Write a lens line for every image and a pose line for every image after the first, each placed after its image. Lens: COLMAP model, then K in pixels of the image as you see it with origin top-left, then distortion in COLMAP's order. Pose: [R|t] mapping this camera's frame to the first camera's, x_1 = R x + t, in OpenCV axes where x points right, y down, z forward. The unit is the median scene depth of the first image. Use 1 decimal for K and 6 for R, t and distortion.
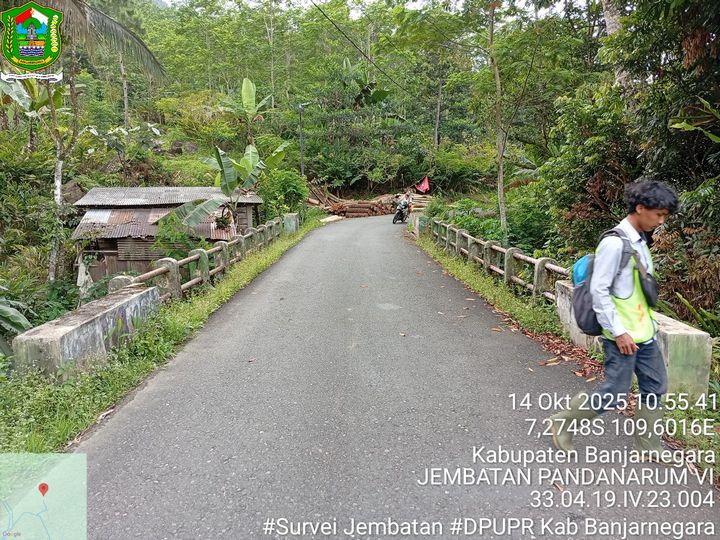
lens RADIAL K [[547.3, 0, 358.0], [0, 547.3, 270.3], [0, 0, 1]] dist [0.100089, -0.198661]
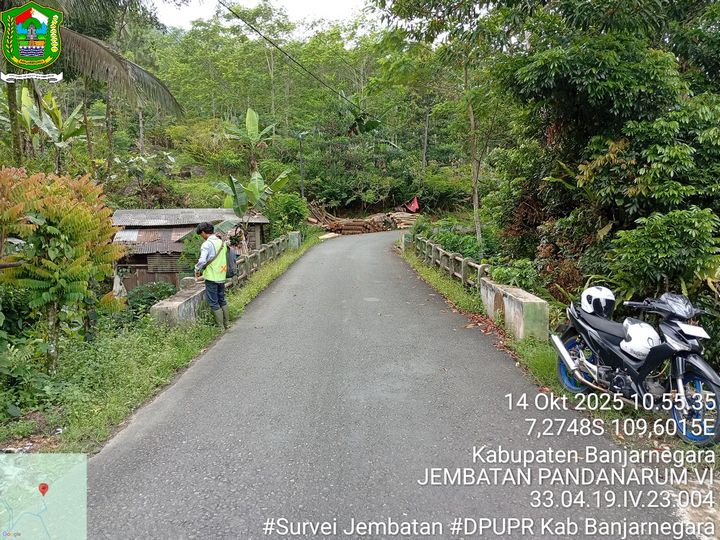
lens RADIAL K [[547.3, 0, 358.0], [0, 547.3, 270.3], [0, 0, 1]] dist [0.100089, -0.198661]
pose [[0.999958, -0.006862, 0.006087, 0.003037], [0.007040, 0.999530, -0.029837, 0.008522], [-0.005879, 0.029879, 0.999536, -0.100988]]
